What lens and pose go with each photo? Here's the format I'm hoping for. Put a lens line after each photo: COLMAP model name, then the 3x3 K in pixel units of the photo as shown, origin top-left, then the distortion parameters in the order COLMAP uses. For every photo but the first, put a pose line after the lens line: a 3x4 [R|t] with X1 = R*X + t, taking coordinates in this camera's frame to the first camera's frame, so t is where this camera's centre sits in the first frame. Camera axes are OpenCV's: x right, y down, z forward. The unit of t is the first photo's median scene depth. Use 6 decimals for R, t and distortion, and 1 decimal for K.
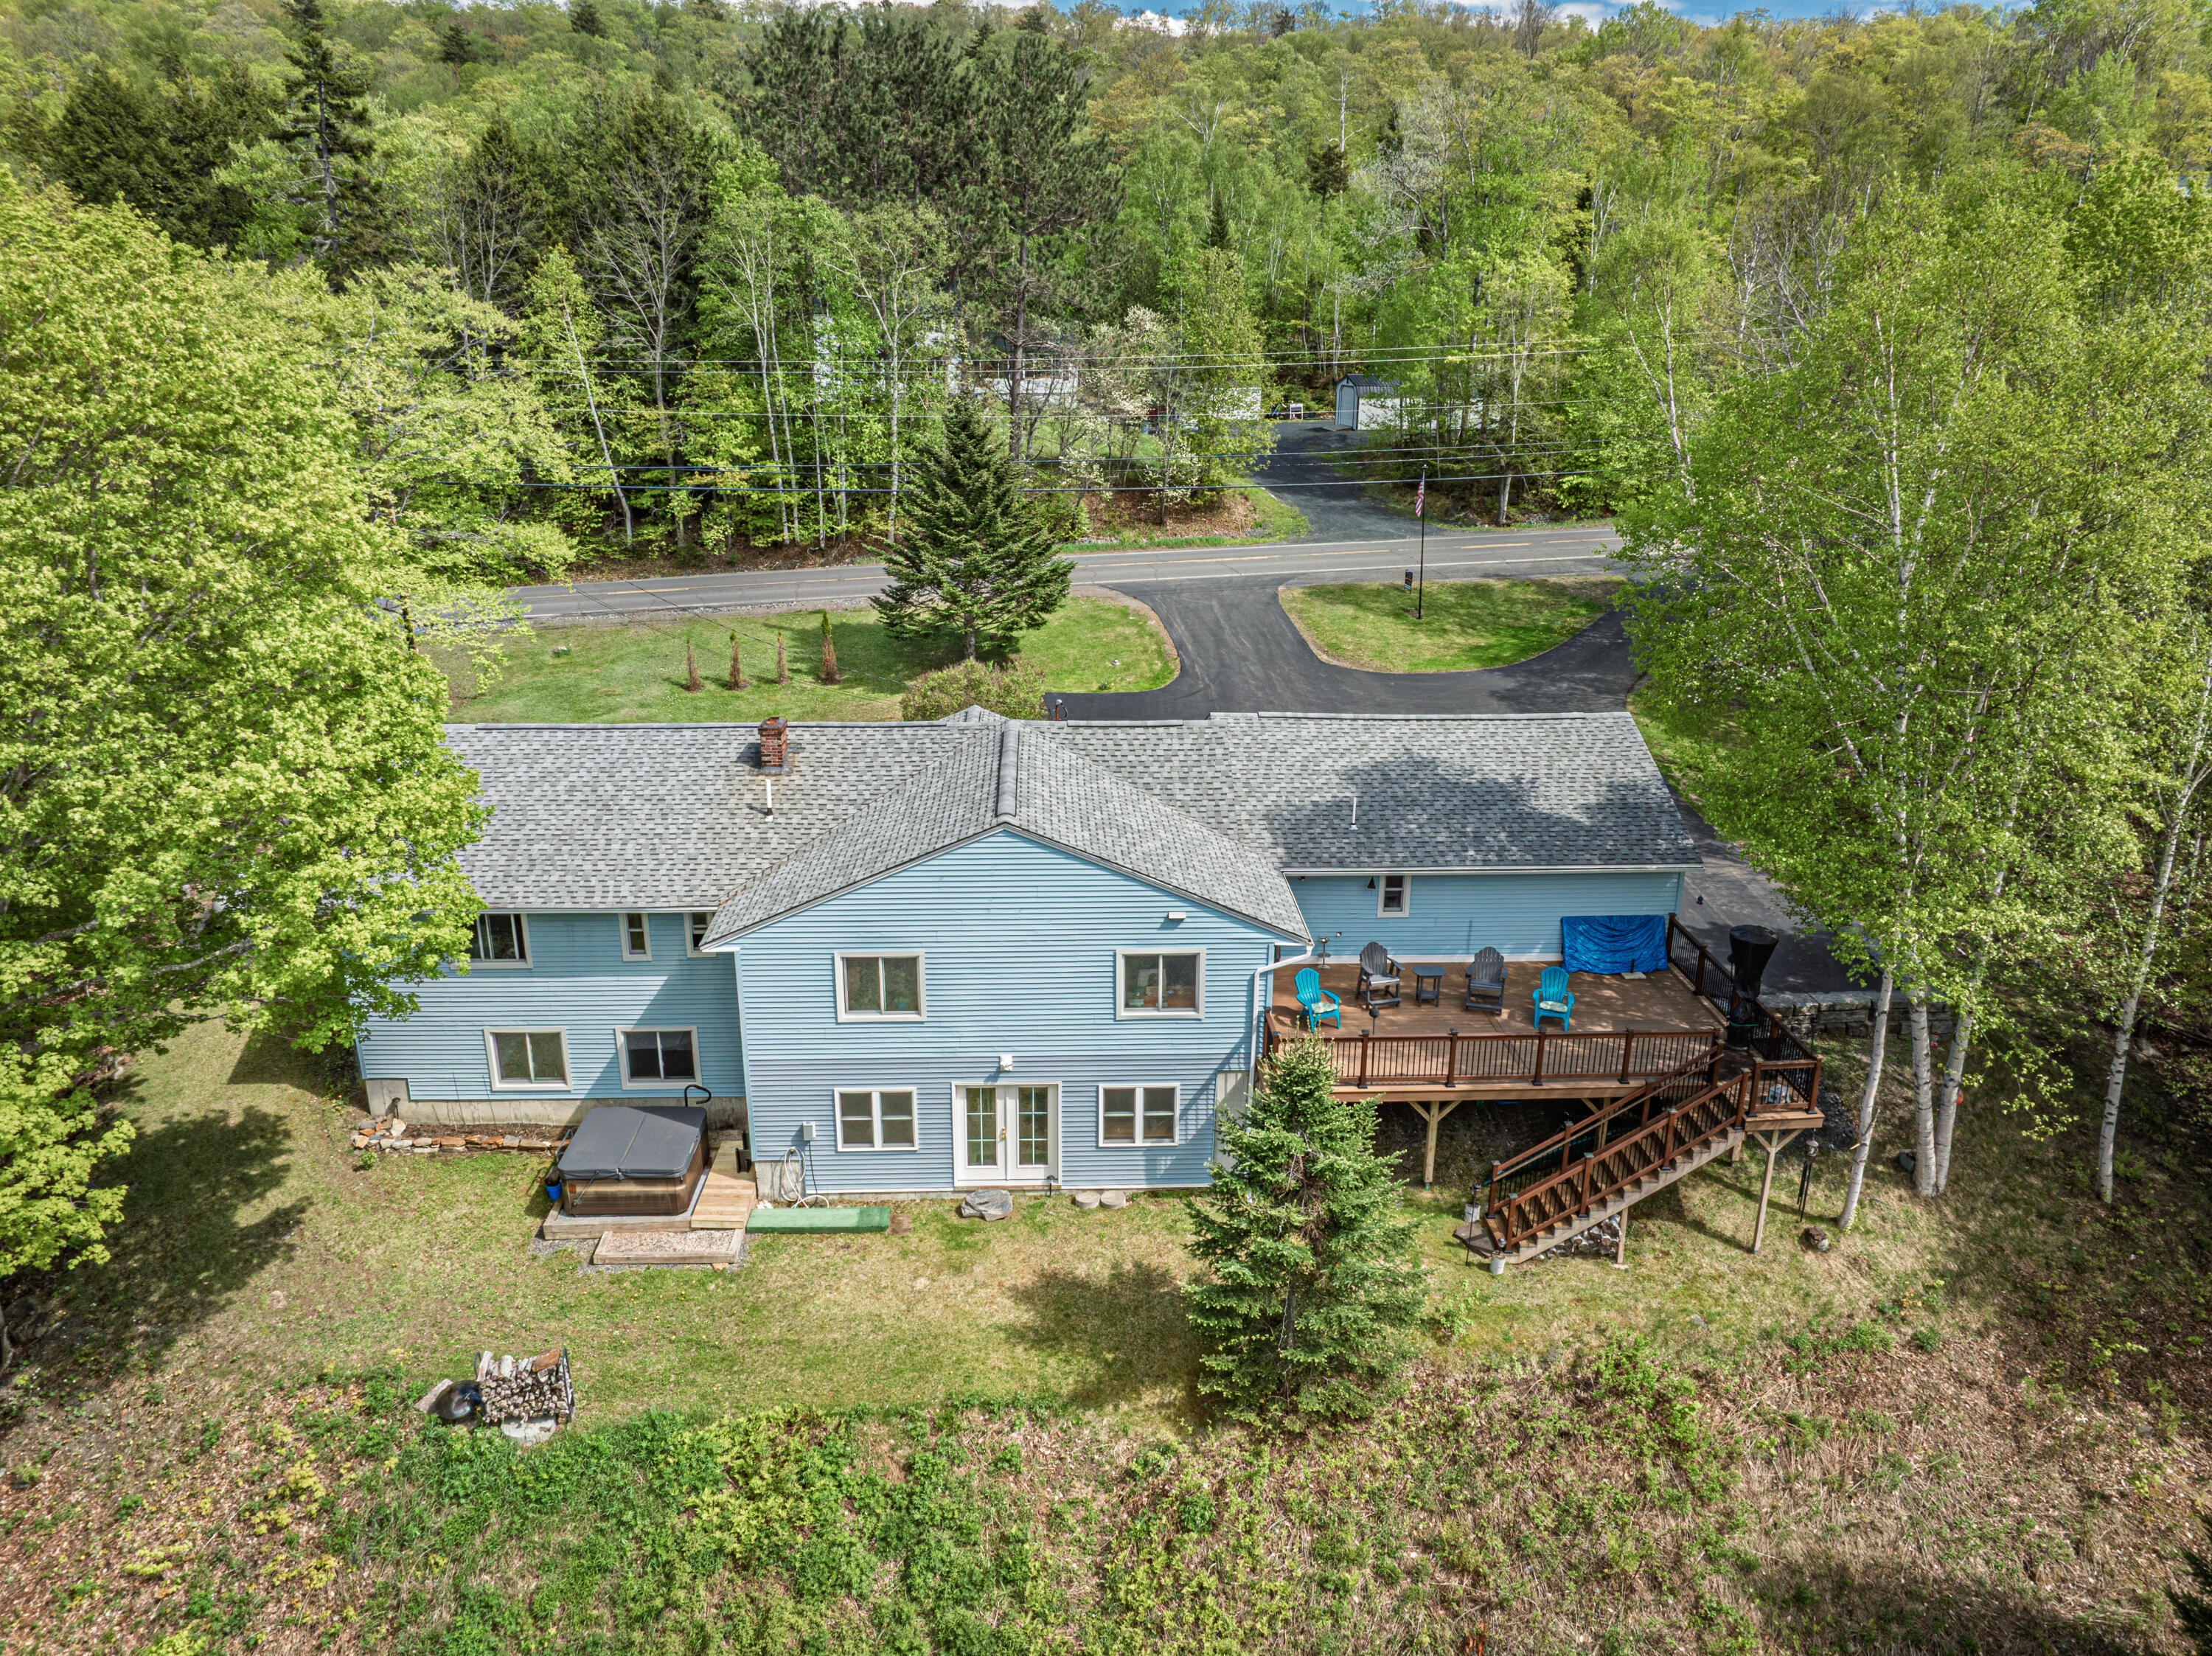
lens RADIAL K [[1555.2, 0, 1113.2], [0, 1555.2, 820.1], [0, 0, 1]] dist [-0.049314, 0.025469]
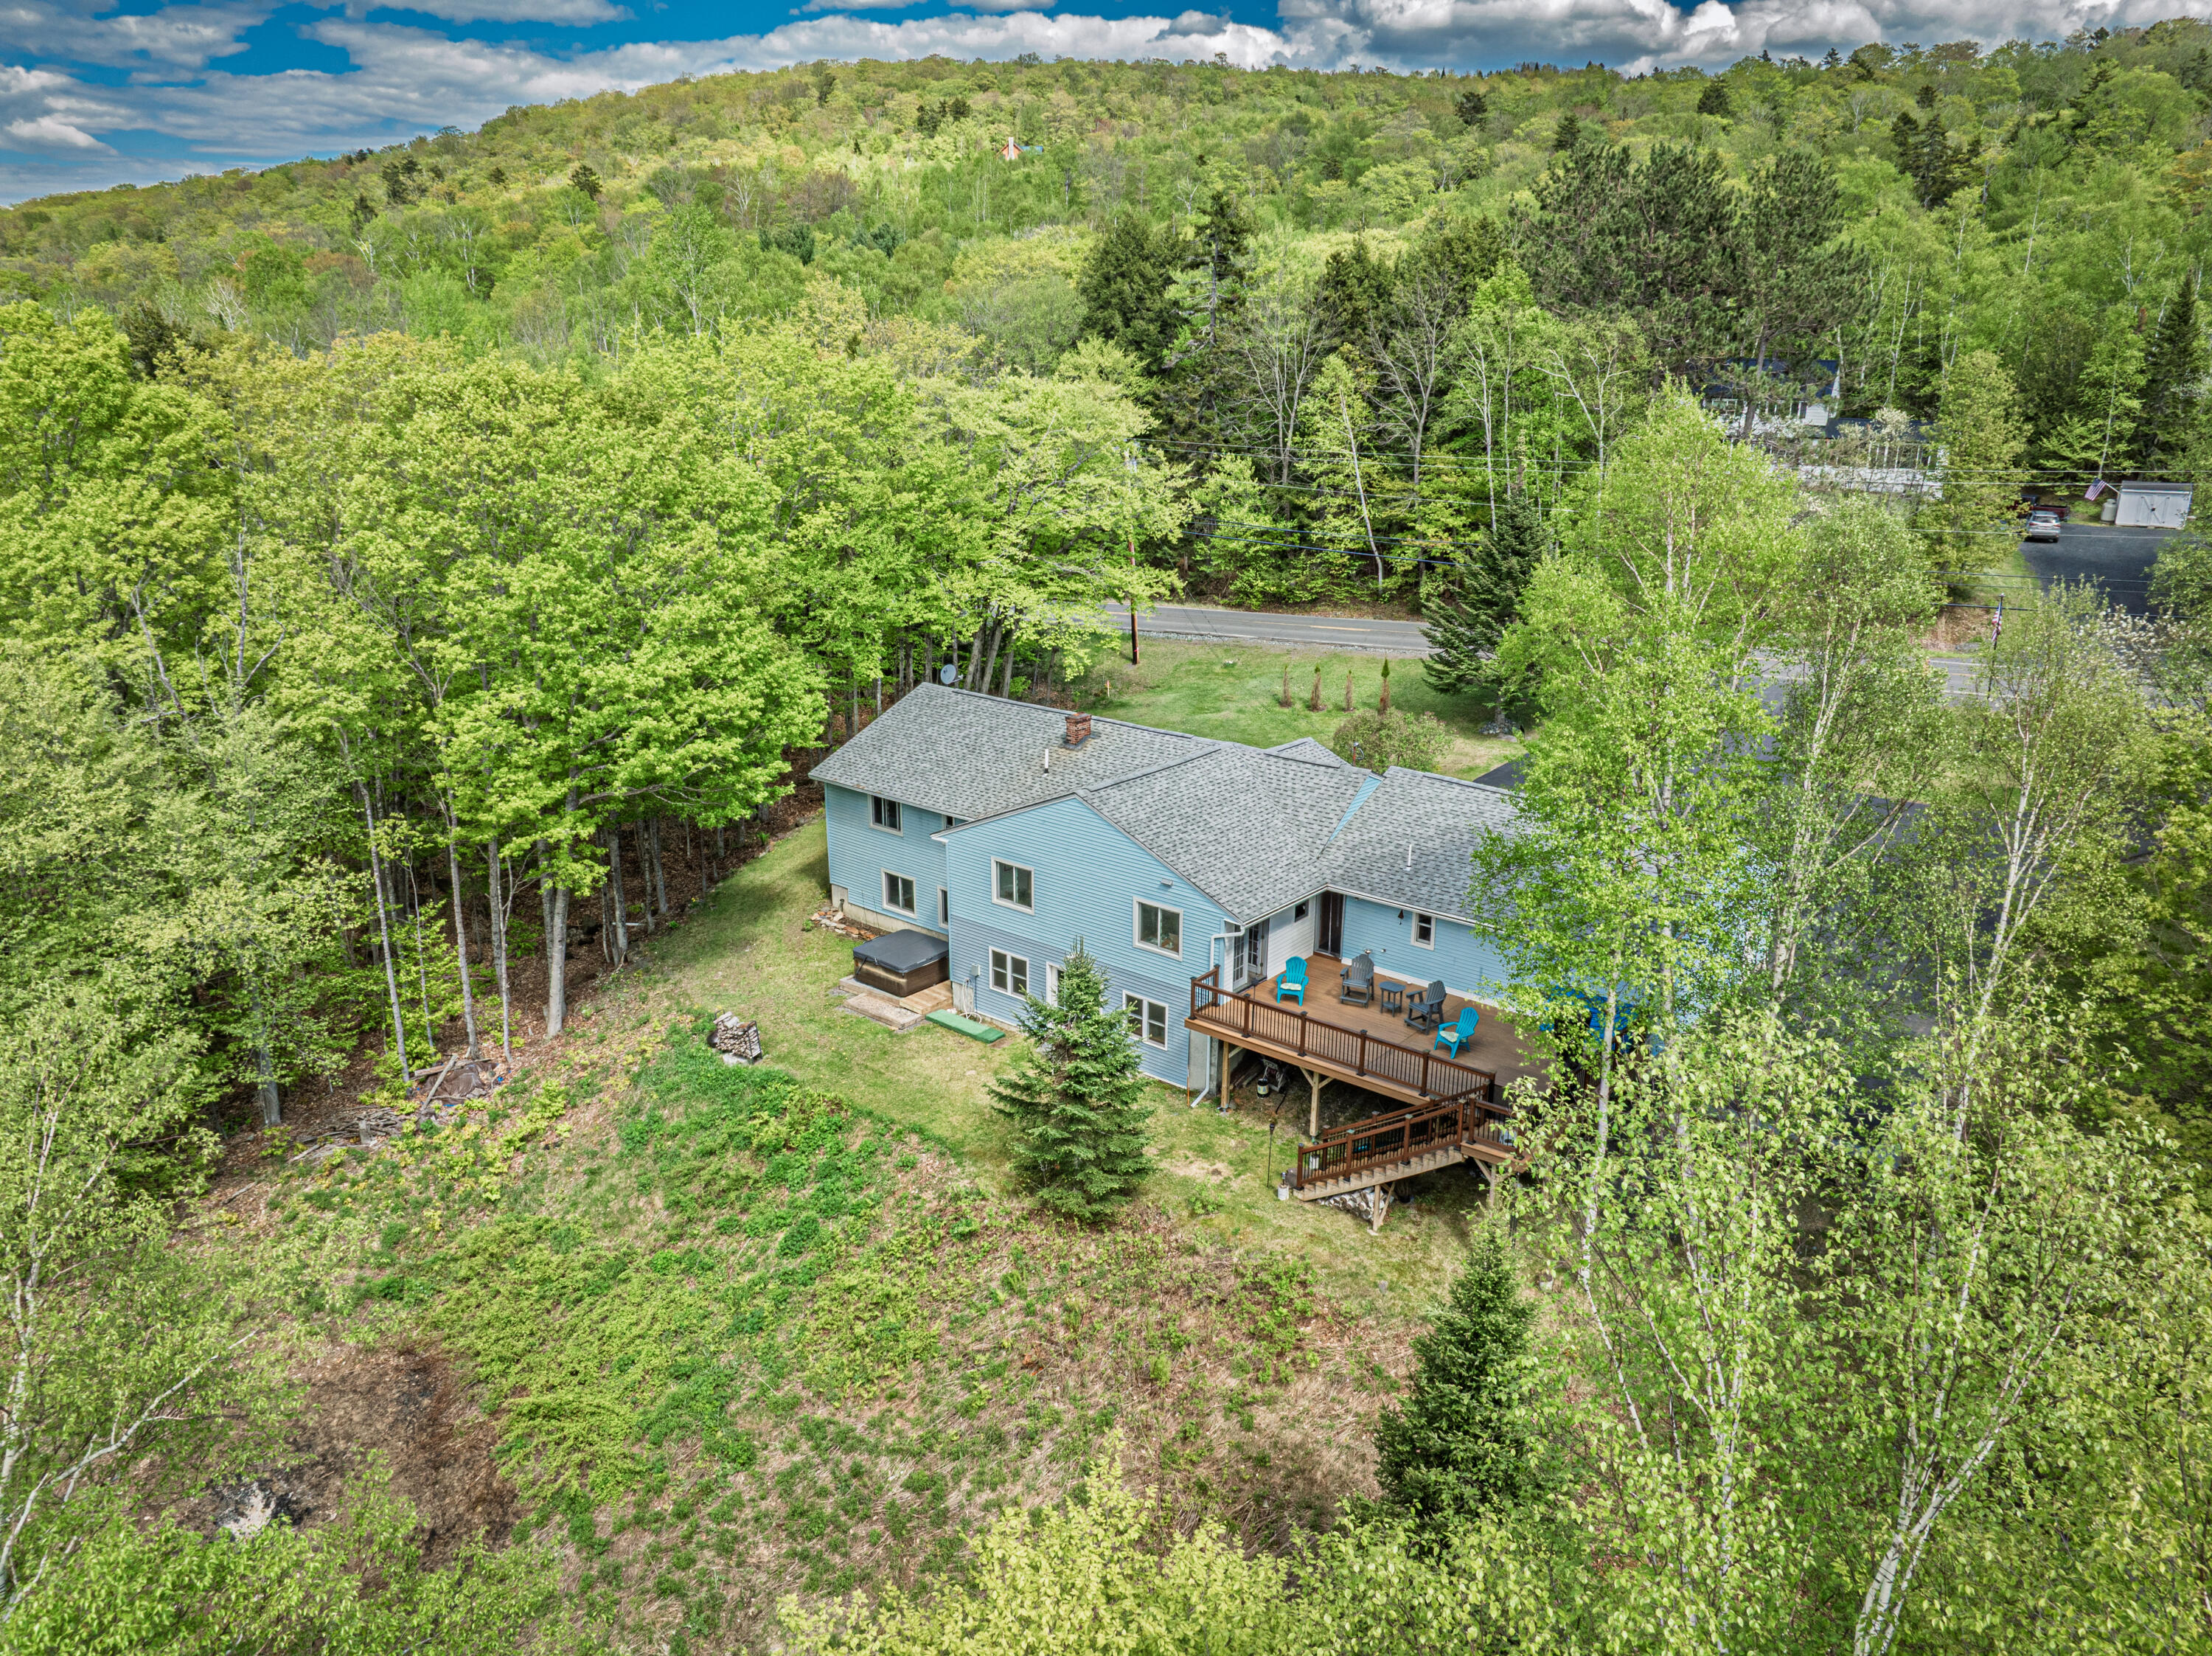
lens RADIAL K [[1555.2, 0, 1113.2], [0, 1555.2, 820.1], [0, 0, 1]] dist [-0.049314, 0.025469]
pose [[0.744477, 0.194074, -0.638819, 0.859359], [-0.209263, 0.976435, 0.052769, -0.055694], [0.634006, 0.094396, 0.767546, -0.118394]]
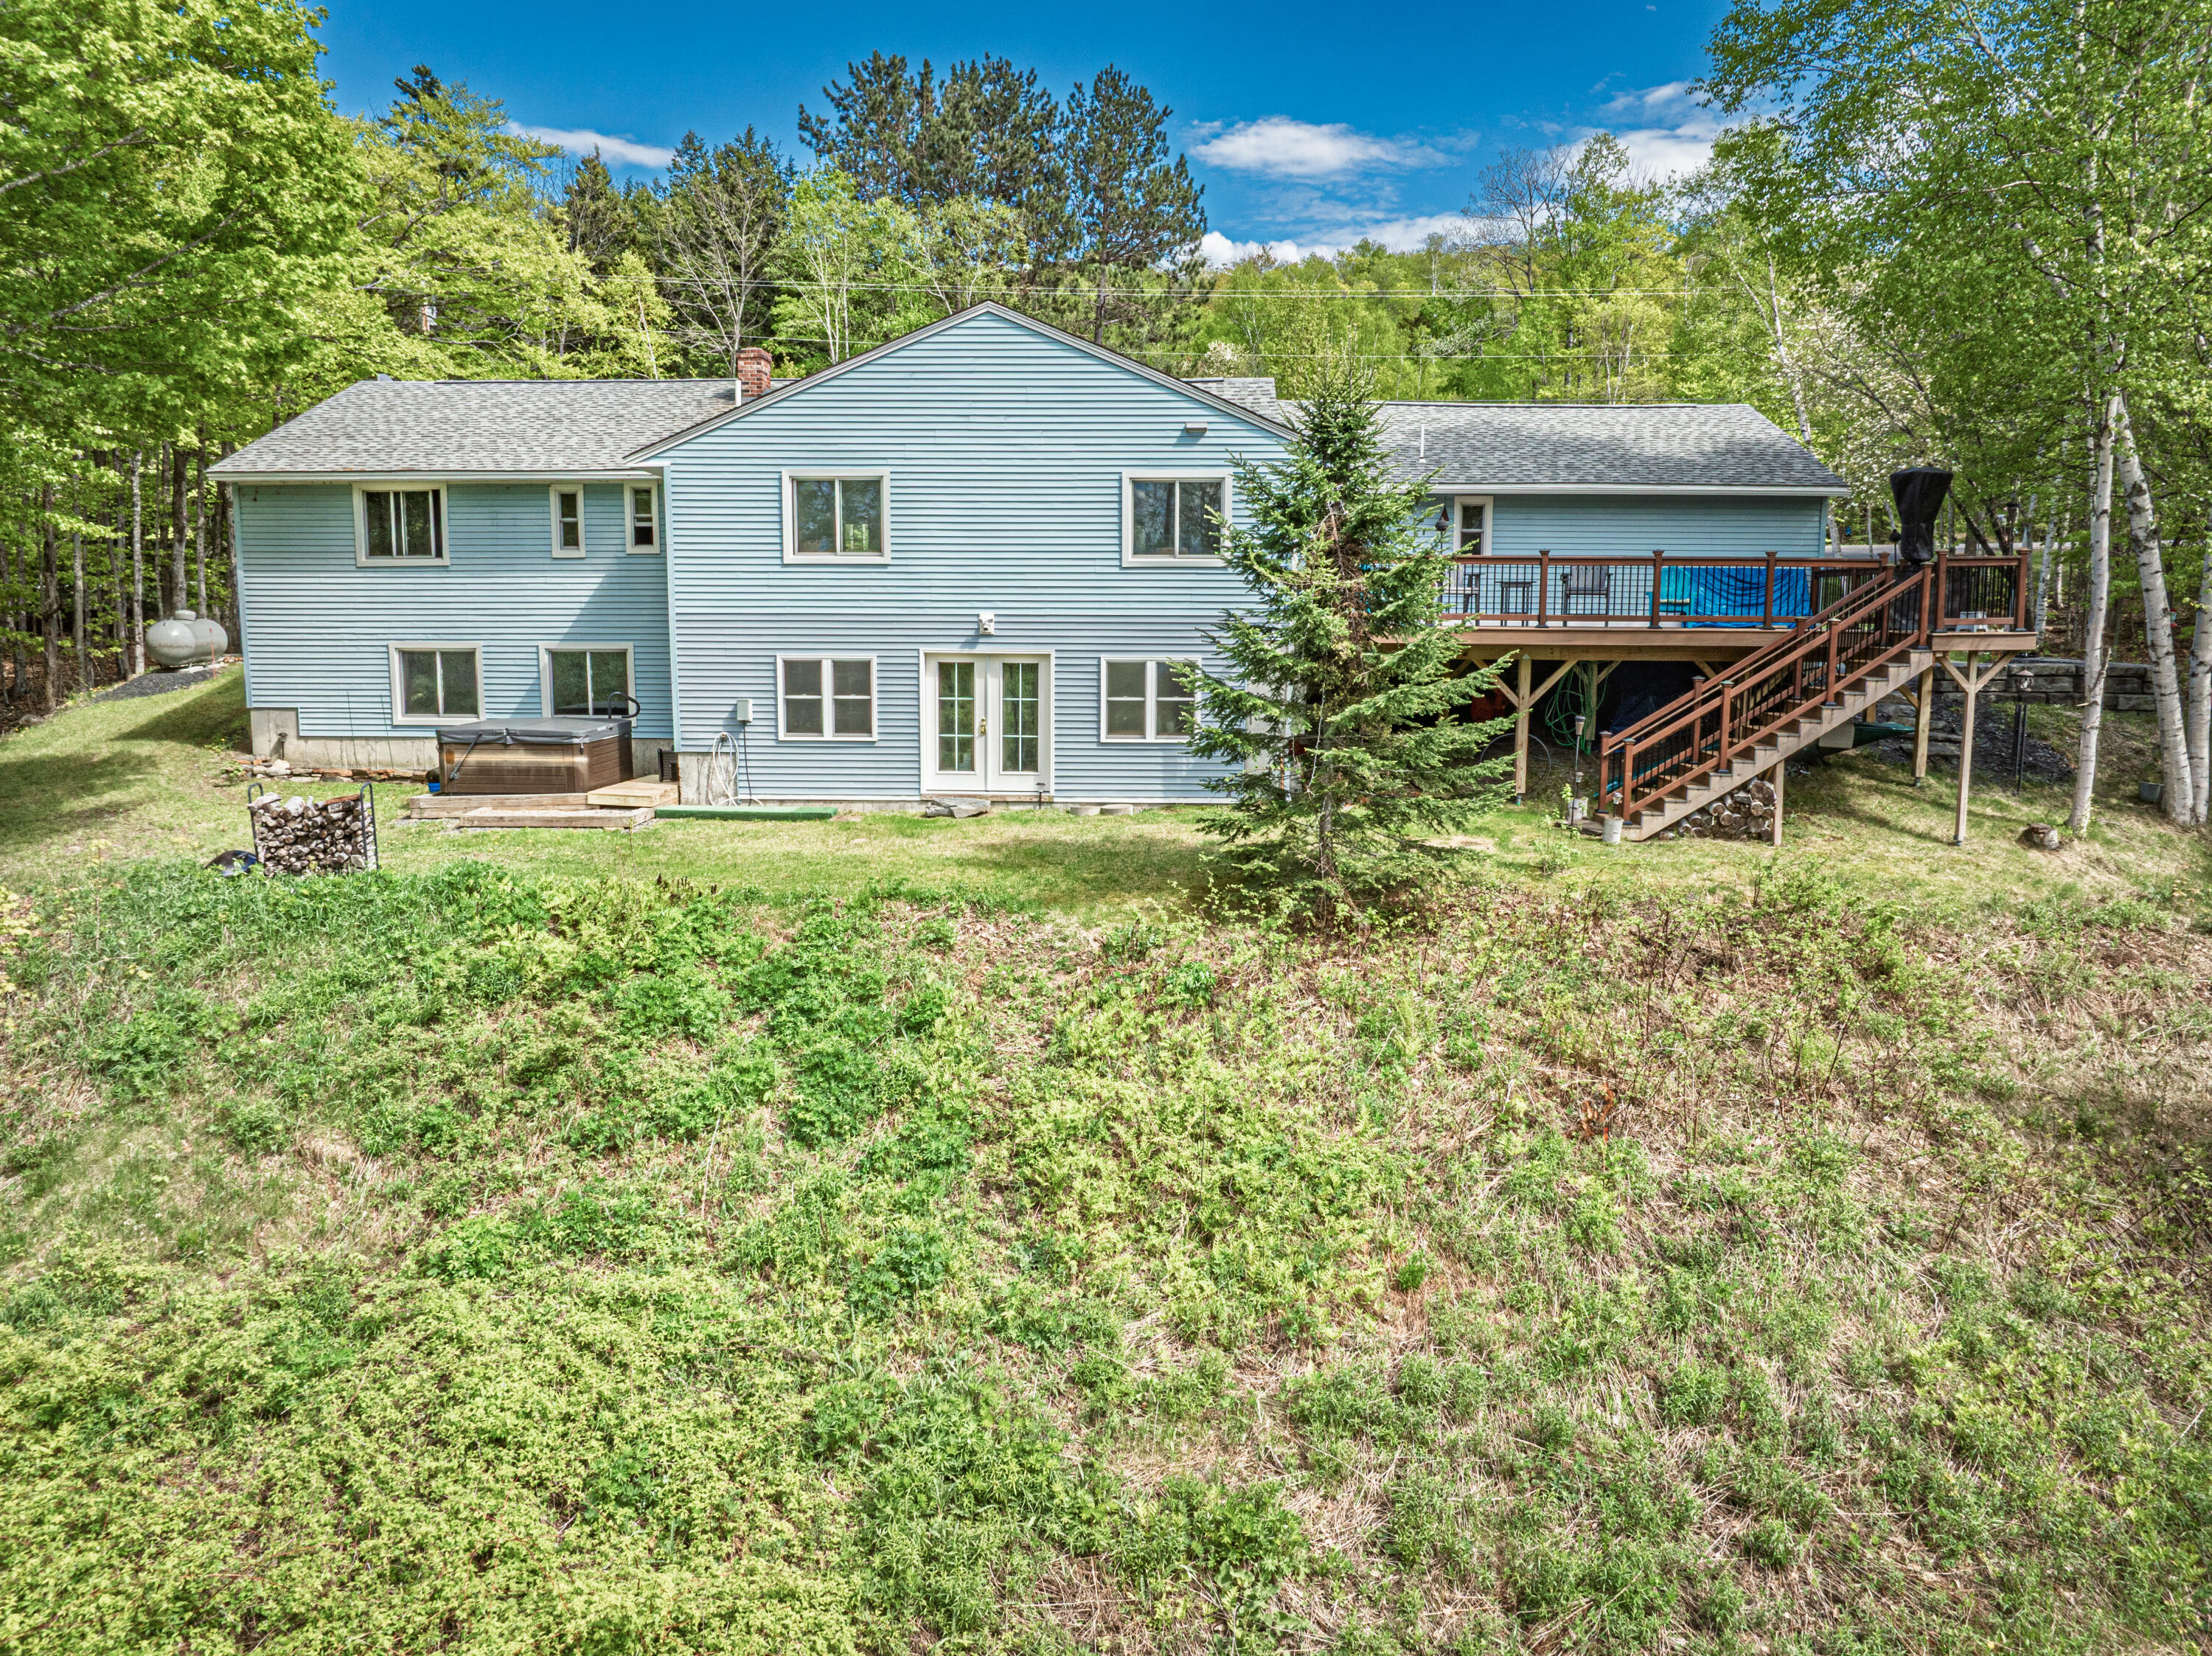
lens RADIAL K [[1555.2, 0, 1113.2], [0, 1555.2, 820.1], [0, 0, 1]] dist [-0.049314, 0.025469]
pose [[0.997516, 0.004903, -0.070266, 0.053795], [-0.017748, 0.982882, -0.183381, 0.398298], [0.068164, 0.184173, 0.980527, 0.221979]]
